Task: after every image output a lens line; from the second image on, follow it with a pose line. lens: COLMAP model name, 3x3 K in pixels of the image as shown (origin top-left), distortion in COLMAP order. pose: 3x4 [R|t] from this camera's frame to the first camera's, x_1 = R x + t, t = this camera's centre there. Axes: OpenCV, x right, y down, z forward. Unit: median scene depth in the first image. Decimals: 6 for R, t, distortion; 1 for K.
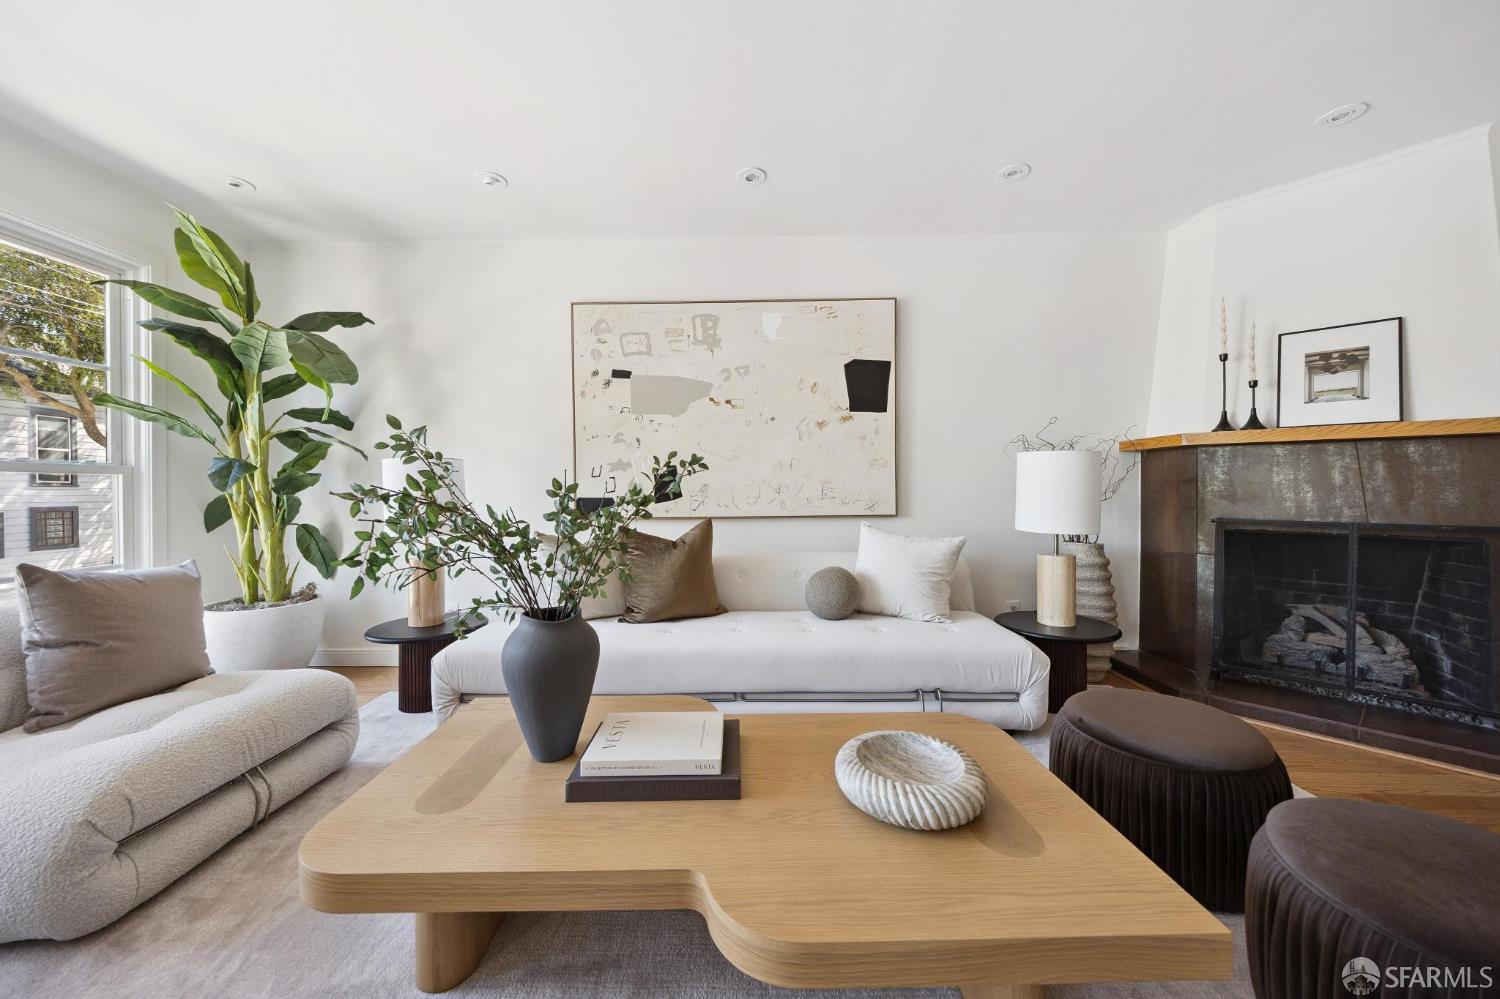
lens RADIAL K [[510.6, 0, 750.0], [0, 510.6, 499.5], [0, 0, 1]] dist [0.000205, -0.000175]
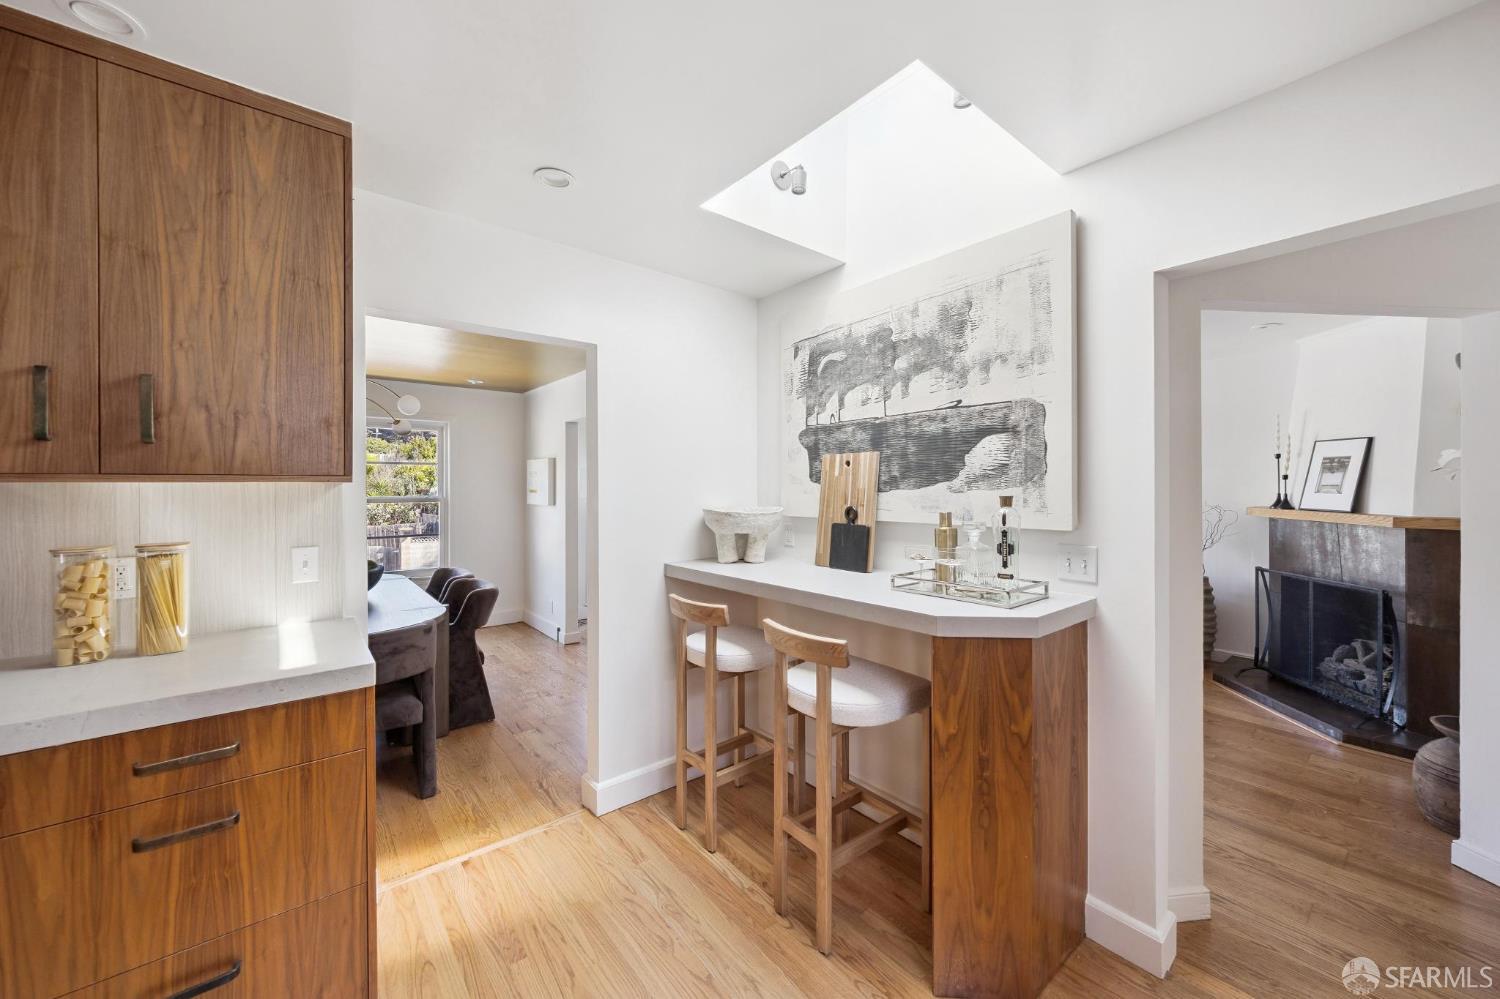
lens RADIAL K [[565.9, 0, 746.5], [0, 565.9, 491.8], [0, 0, 1]] dist [0.000478, -0.000191]
pose [[0.627785, 0.008919, -0.778335, 1.065326], [-0.014047, 0.999901, 0.000127, -0.135947], [0.778260, 0.010854, 0.627849, -1.006535]]
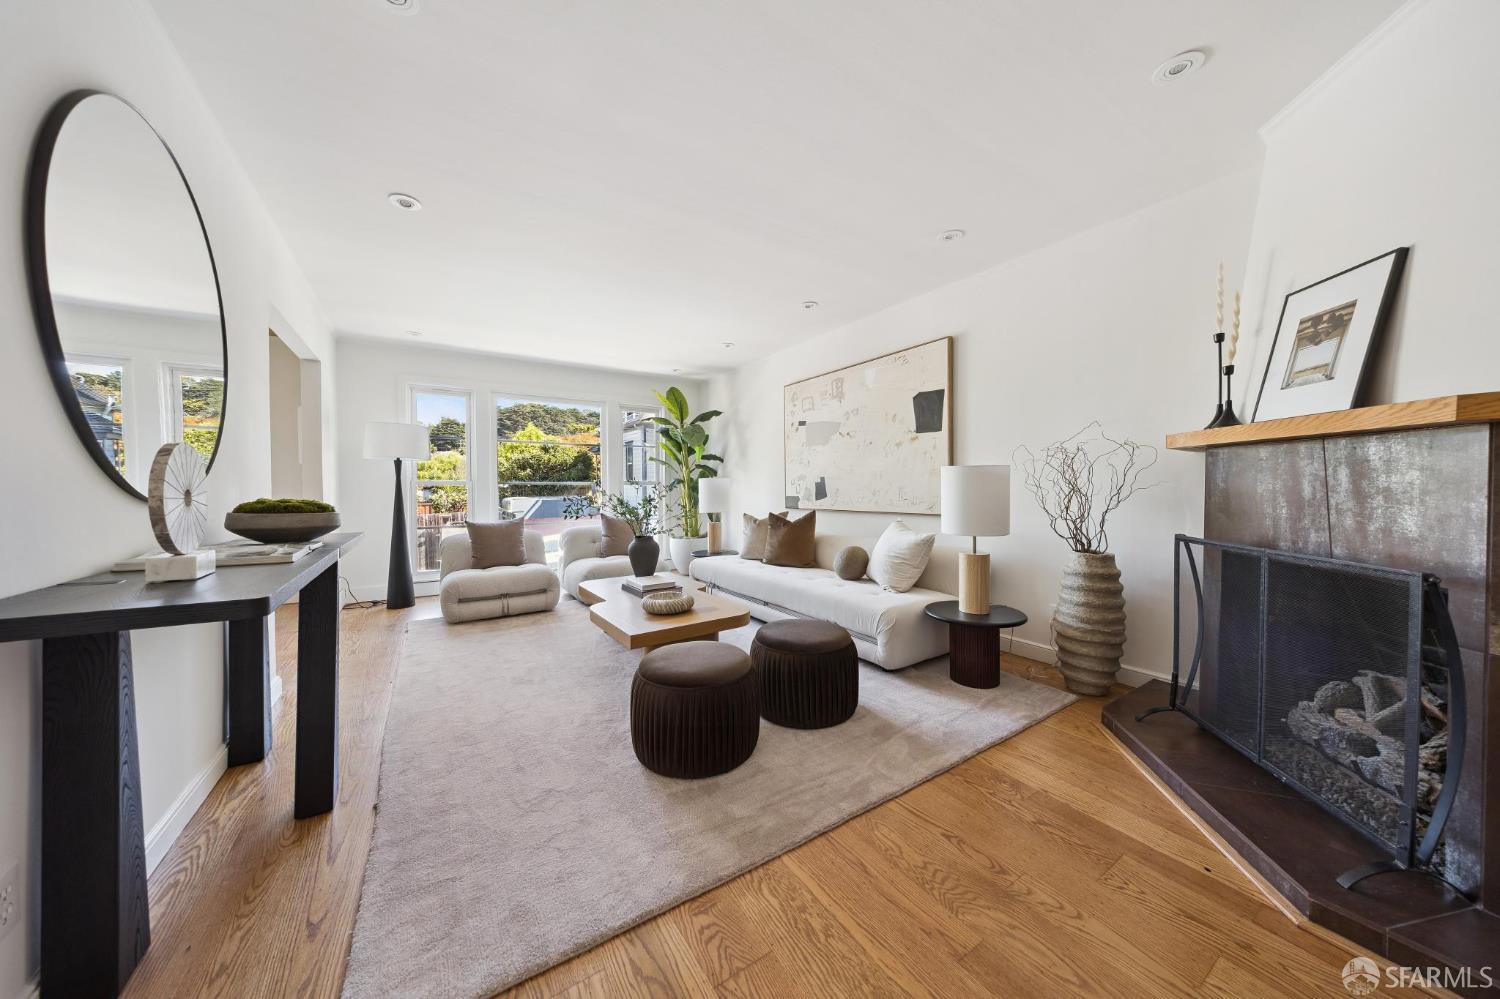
lens RADIAL K [[494.3, 0, 750.0], [0, 494.3, 499.5], [0, 0, 1]] dist [0.000771, 0.000131]
pose [[0.552551, 0.024675, -0.833114, 1.018994], [-0.014127, 0.999695, 0.020239, -0.024151], [0.833359, 0.000586, 0.552731, -0.045148]]
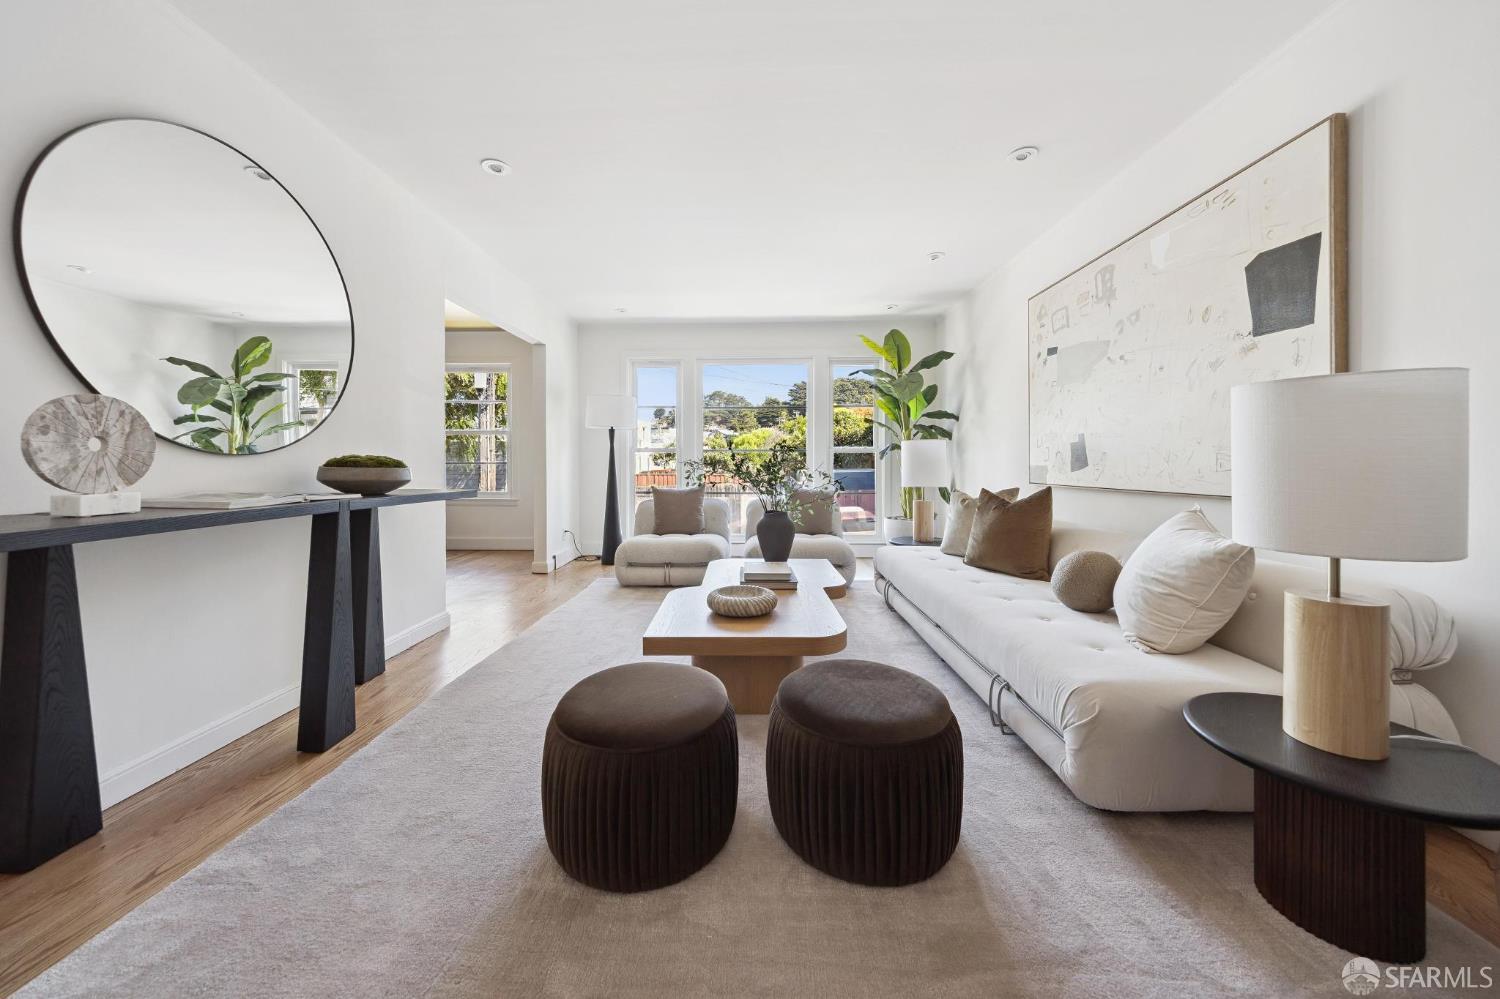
lens RADIAL K [[520.4, 0, 732.7], [0, 520.4, 475.5], [0, 0, 1]] dist [-0.023928, -0.000132]
pose [[-0.043611, 0.032617, -0.998516, 0.874397], [-0.016926, 0.999299, 0.033382, -0.007521], [0.998905, 0.018357, -0.043028, 0.377029]]
